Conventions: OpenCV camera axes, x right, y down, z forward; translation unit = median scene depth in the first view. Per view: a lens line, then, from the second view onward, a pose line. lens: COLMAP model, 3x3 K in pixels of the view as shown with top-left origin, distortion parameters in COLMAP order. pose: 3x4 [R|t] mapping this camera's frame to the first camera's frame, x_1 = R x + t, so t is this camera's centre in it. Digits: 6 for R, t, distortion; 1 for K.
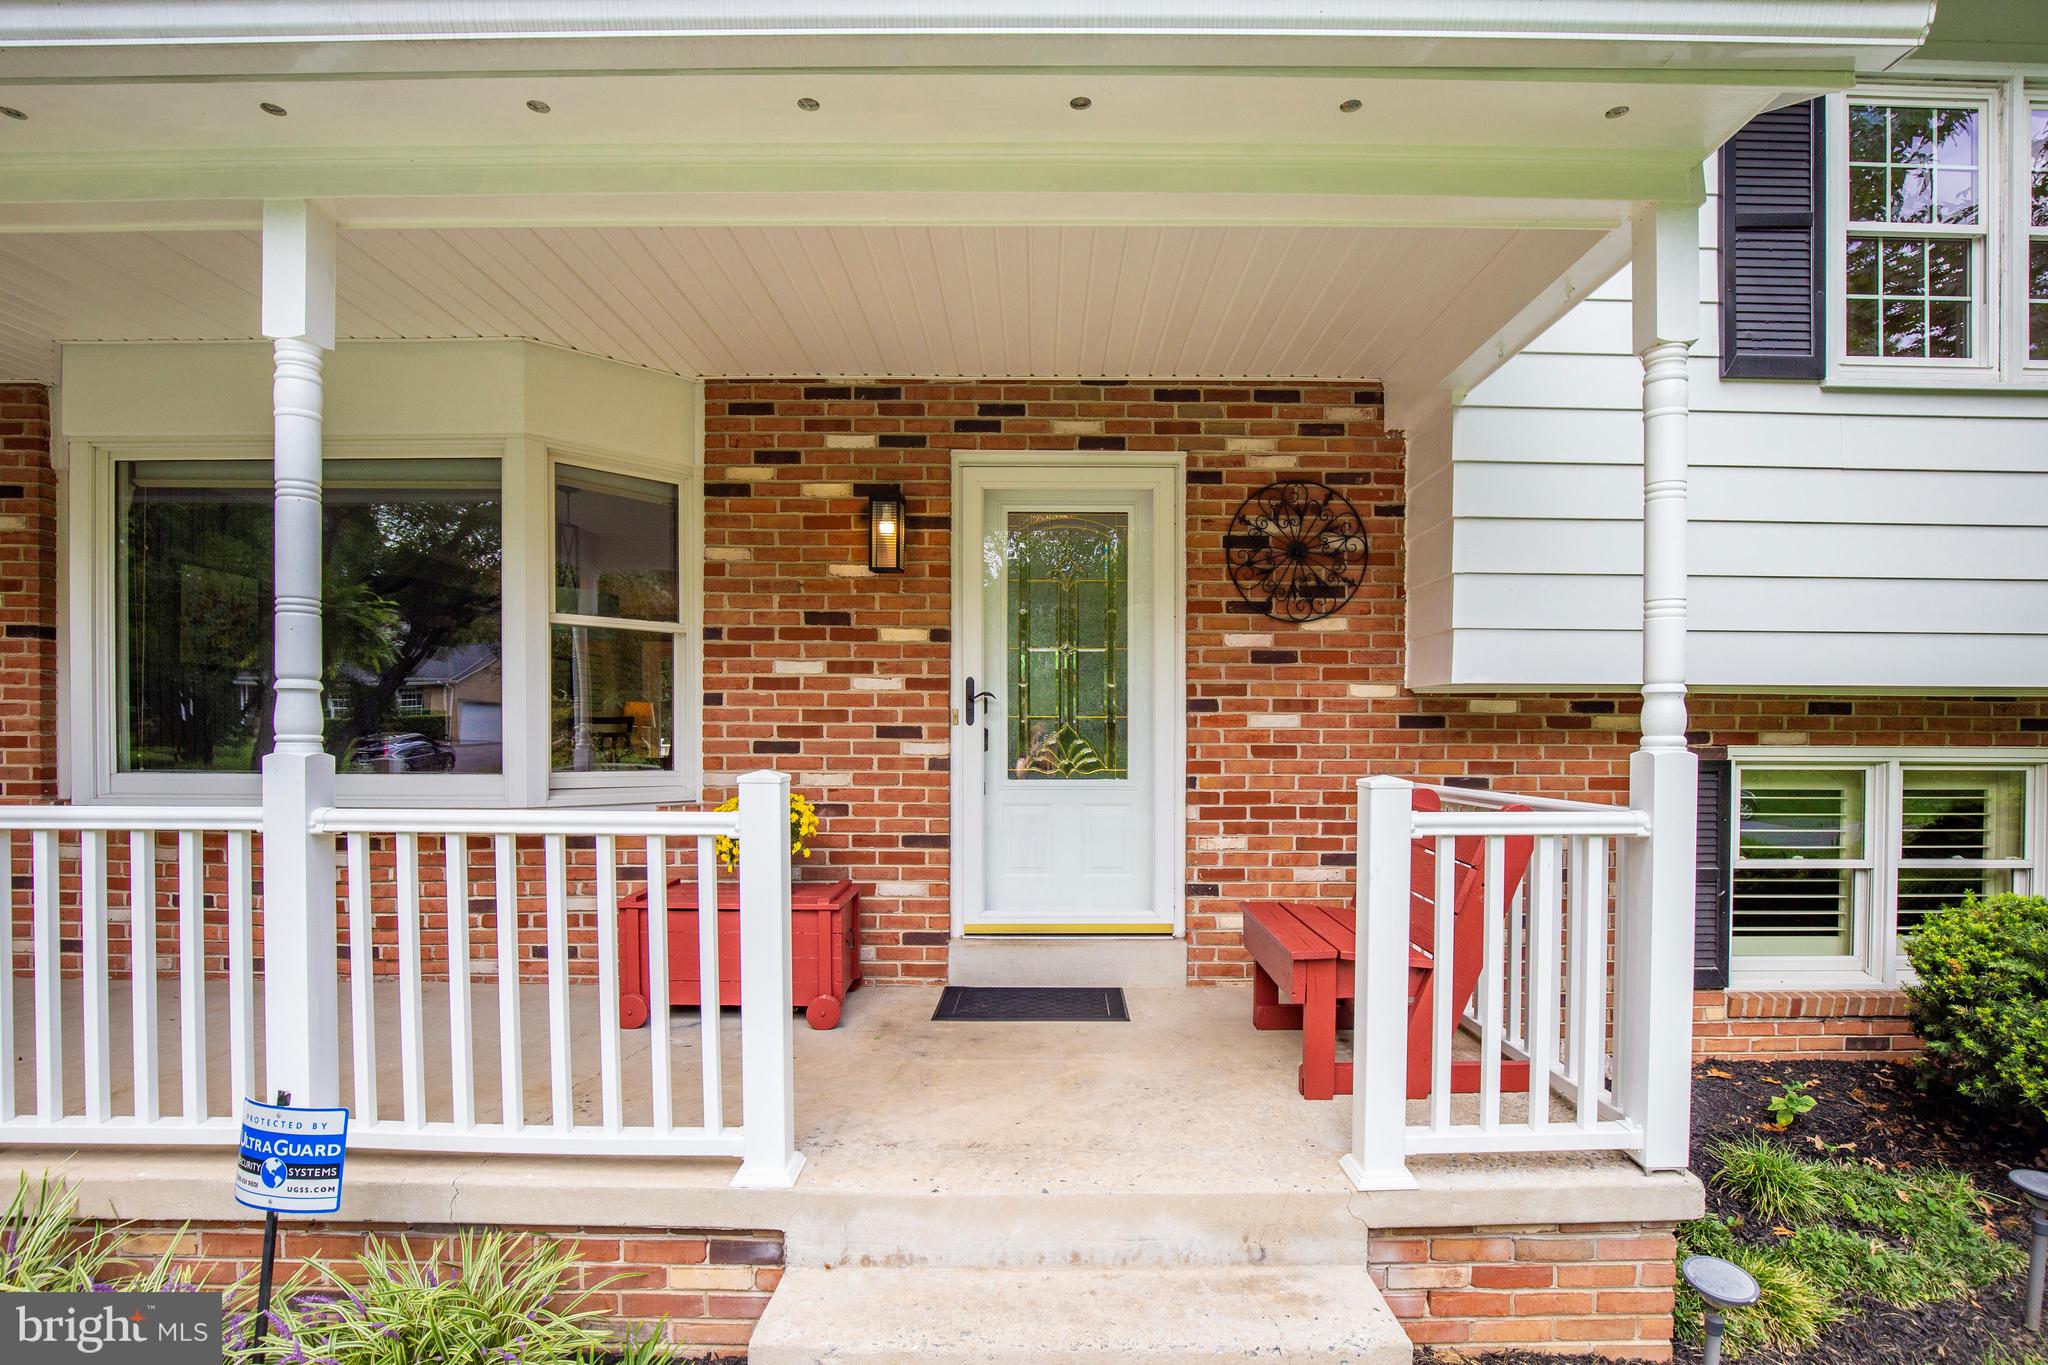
lens RADIAL K [[983.7, 0, 1074.9], [0, 983.7, 742.2], [0, 0, 1]] dist [-0.028467, -0.000528]
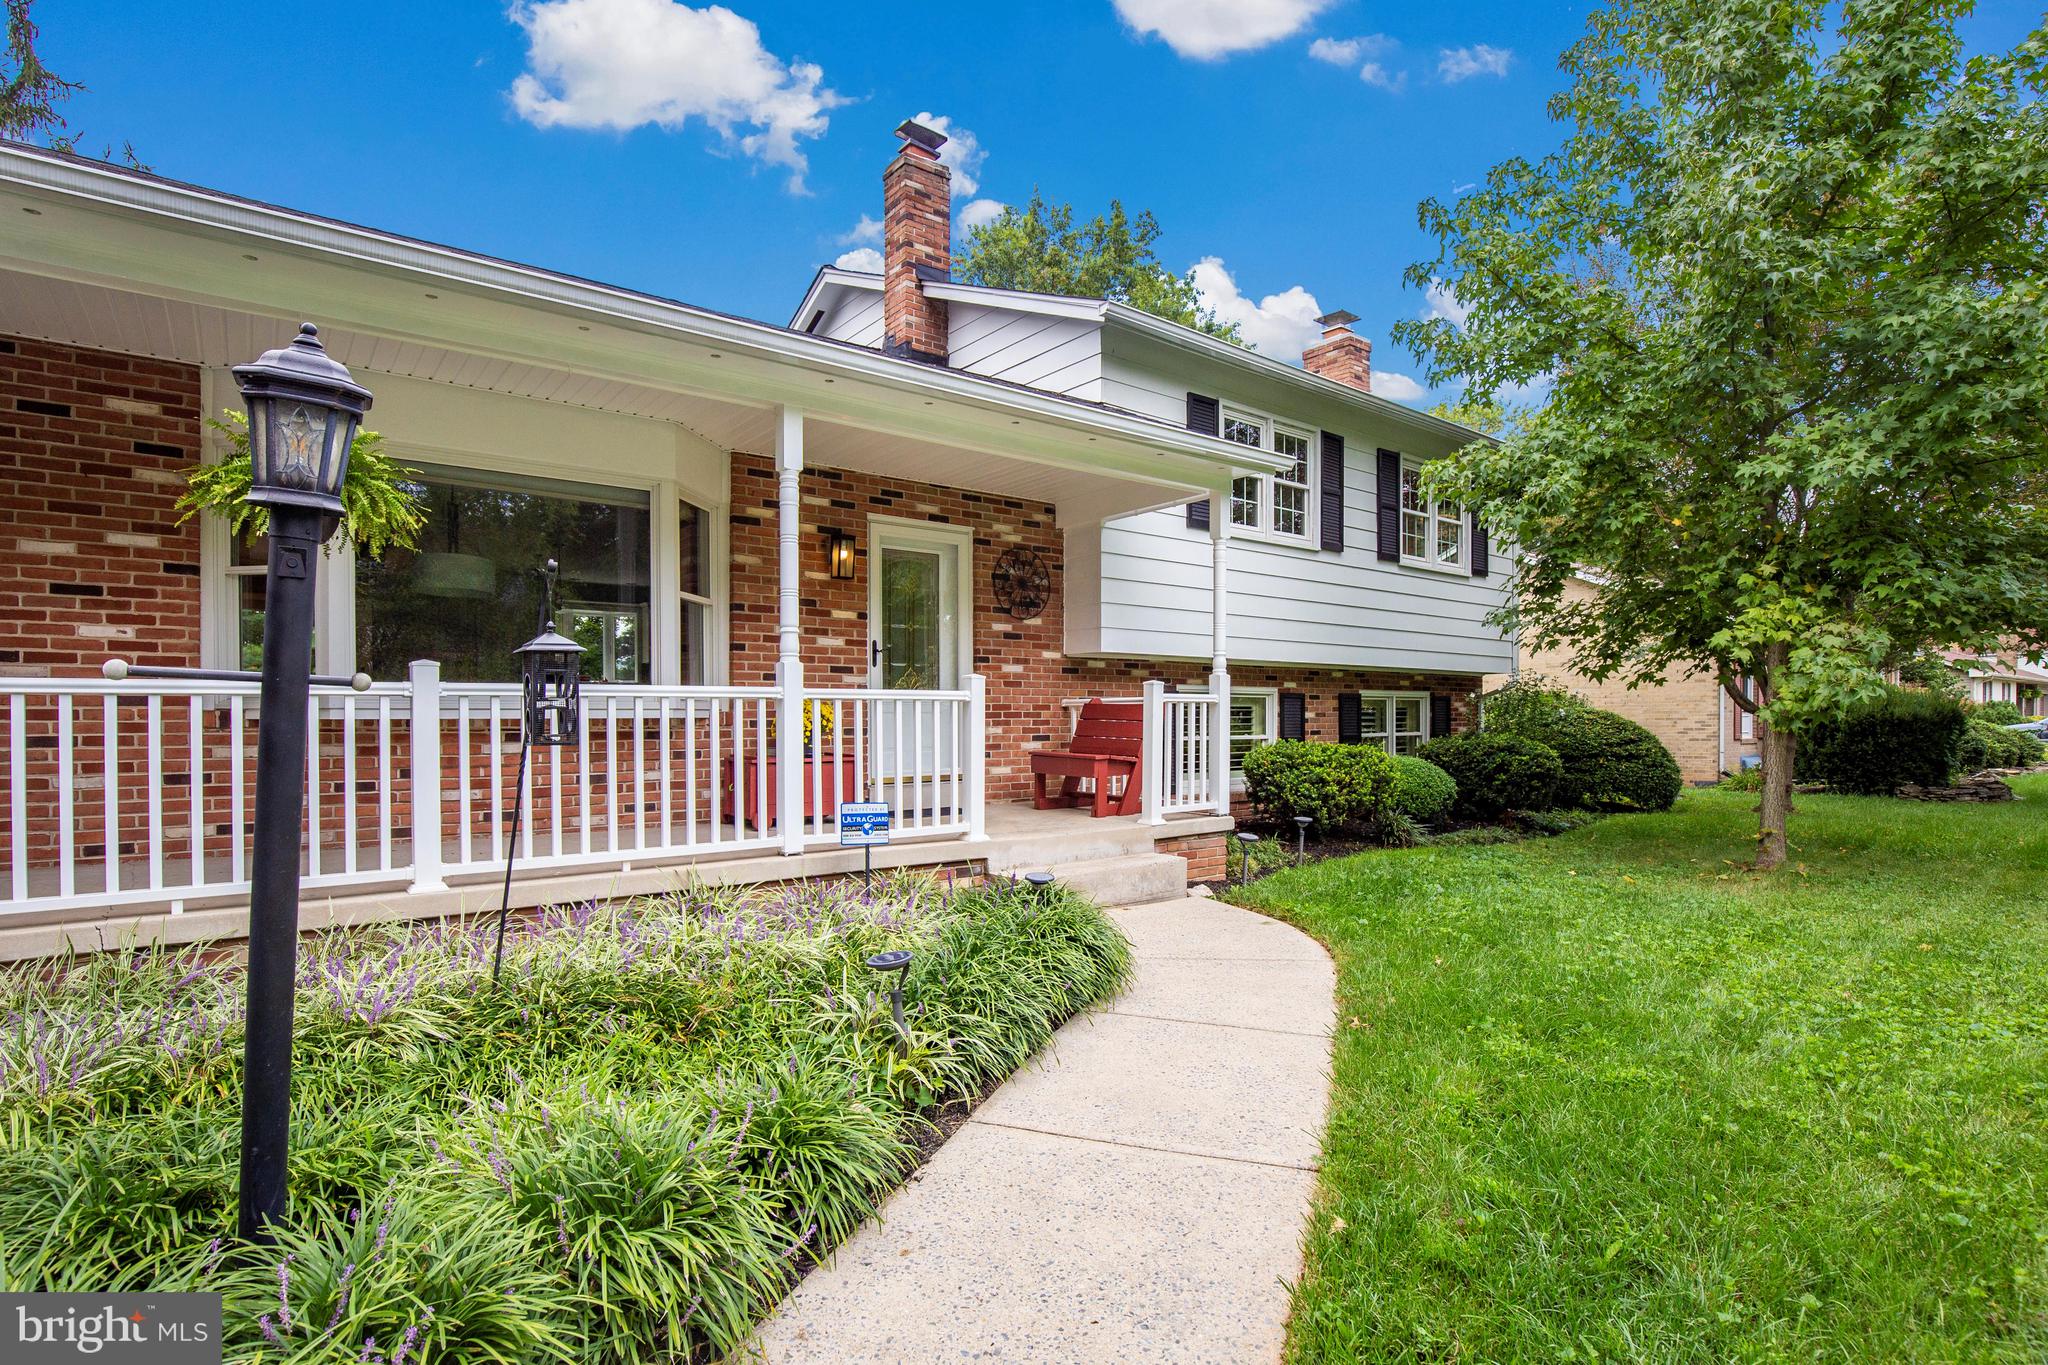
lens RADIAL K [[1015.0, 0, 1025.7], [0, 1015.0, 720.9], [0, 0, 1]] dist [-0.002356, 0.000250]
pose [[0.794136, -0.007287, 0.607696, -1.023454], [0.010943, 0.999937, -0.002310, 0.089328], [-0.607641, 0.008484, 0.794167, -0.641571]]
